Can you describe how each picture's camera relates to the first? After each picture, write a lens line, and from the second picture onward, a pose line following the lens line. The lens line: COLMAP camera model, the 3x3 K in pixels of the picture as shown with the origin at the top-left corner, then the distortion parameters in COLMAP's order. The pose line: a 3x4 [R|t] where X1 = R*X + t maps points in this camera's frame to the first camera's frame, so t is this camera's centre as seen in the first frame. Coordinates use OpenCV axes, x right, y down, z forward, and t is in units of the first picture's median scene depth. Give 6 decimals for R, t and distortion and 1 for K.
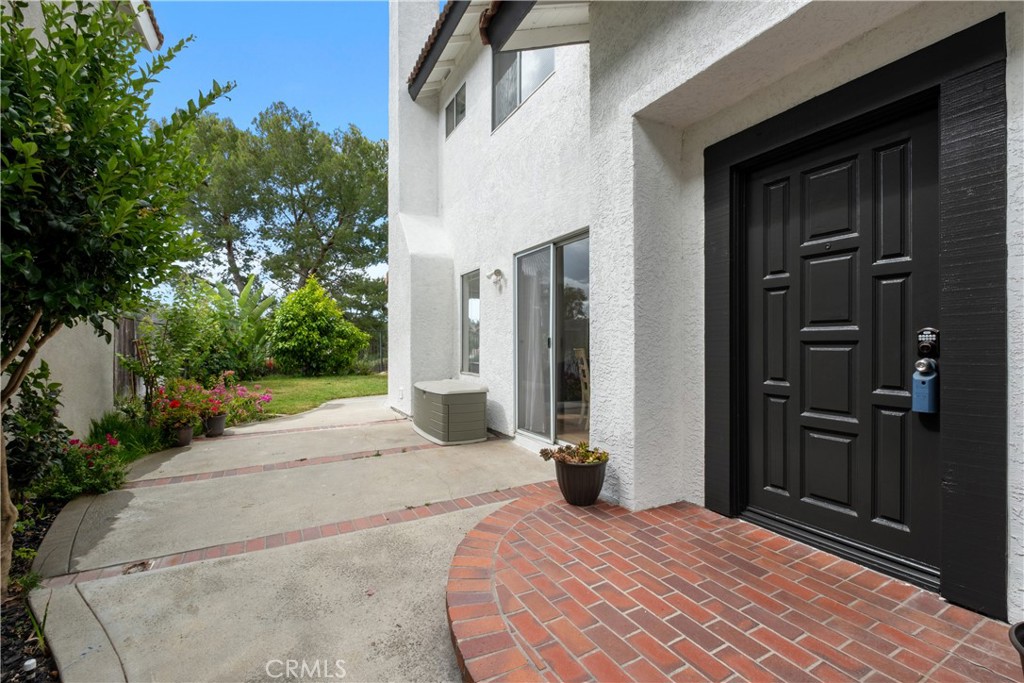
lens RADIAL K [[445.8, 0, 510.9], [0, 445.8, 344.6], [0, 0, 1]] dist [-0.004199, -0.000279]
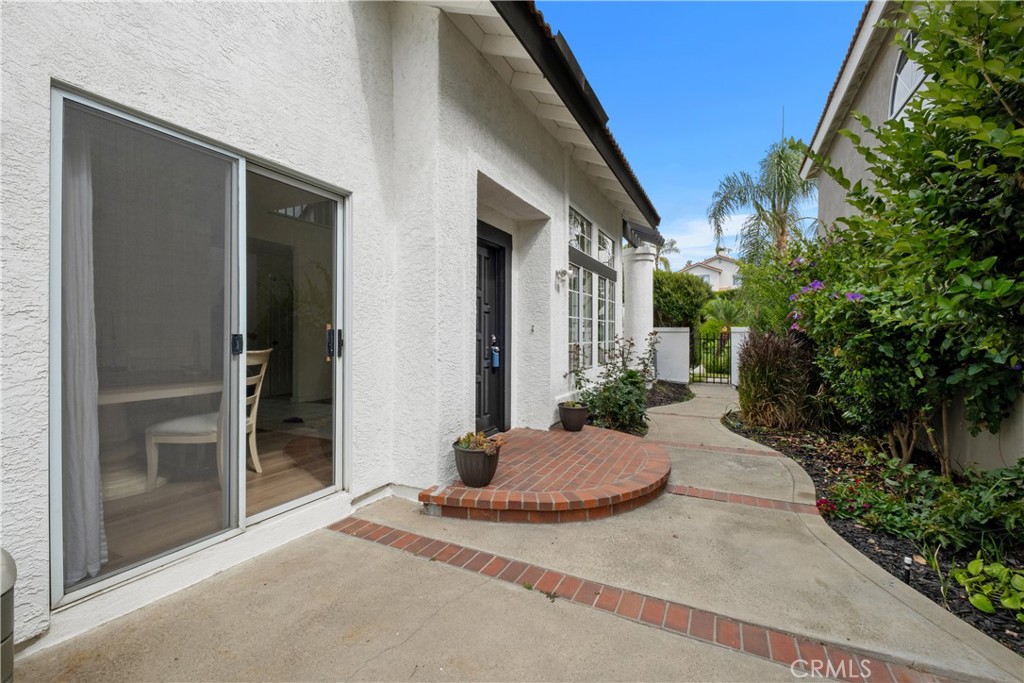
lens RADIAL K [[445.8, 0, 507.1], [0, 445.8, 334.6], [0, 0, 1]] dist [-0.004199, -0.000279]
pose [[-0.585225, -0.005333, 0.810854, -0.261504], [-0.006878, 0.999975, 0.001613, -0.008940], [-0.810842, -0.004632, -0.585247, 0.522080]]
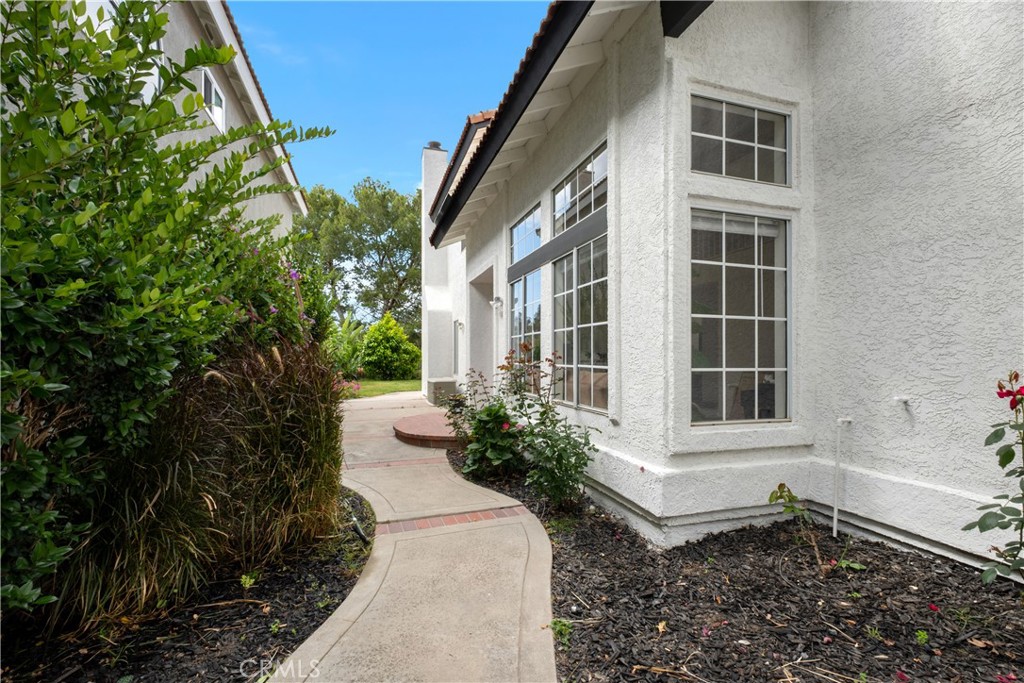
lens RADIAL K [[445.8, 0, 506.4], [0, 445.8, 357.9], [0, 0, 1]] dist [-0.004199, -0.000279]
pose [[0.983093, -0.000644, -0.183107, 0.330377], [0.001236, 0.999994, 0.003118, -0.009222], [0.183104, -0.003292, 0.983088, -0.587375]]
